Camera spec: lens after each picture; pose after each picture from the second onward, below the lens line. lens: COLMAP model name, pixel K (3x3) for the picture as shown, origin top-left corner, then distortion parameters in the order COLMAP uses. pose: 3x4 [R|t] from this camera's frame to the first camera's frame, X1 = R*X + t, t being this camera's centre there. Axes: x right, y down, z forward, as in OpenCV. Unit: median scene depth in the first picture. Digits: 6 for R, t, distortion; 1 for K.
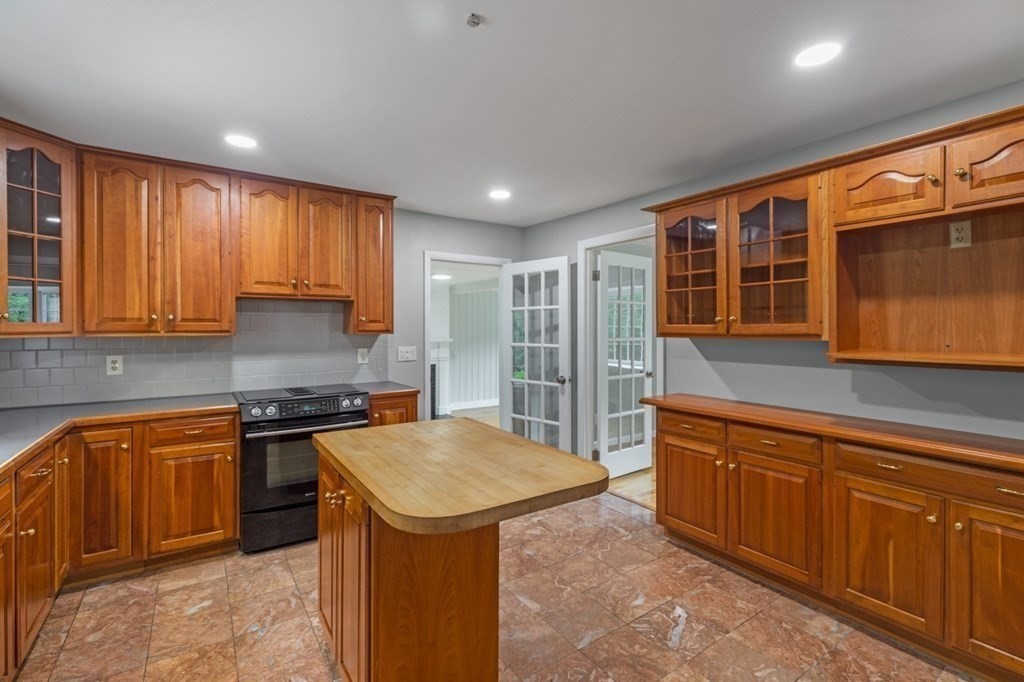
lens RADIAL K [[463.8, 0, 507.9], [0, 463.8, 329.7], [0, 0, 1]] dist [0.005776, -0.000198]
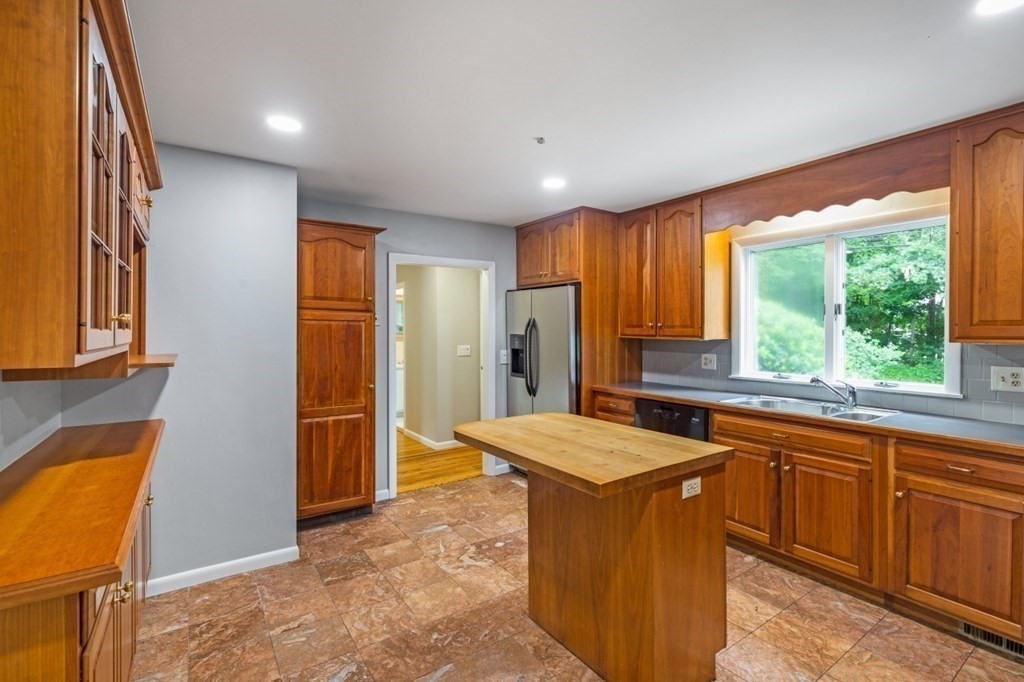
lens RADIAL K [[463.8, 0, 507.9], [0, 463.8, 329.7], [0, 0, 1]] dist [0.005776, -0.000198]
pose [[-0.999945, 0.001003, -0.010446, 0.043989], [0.000987, 0.999998, 0.001494, -0.016614], [0.010447, 0.001483, -0.999944, 1.984954]]
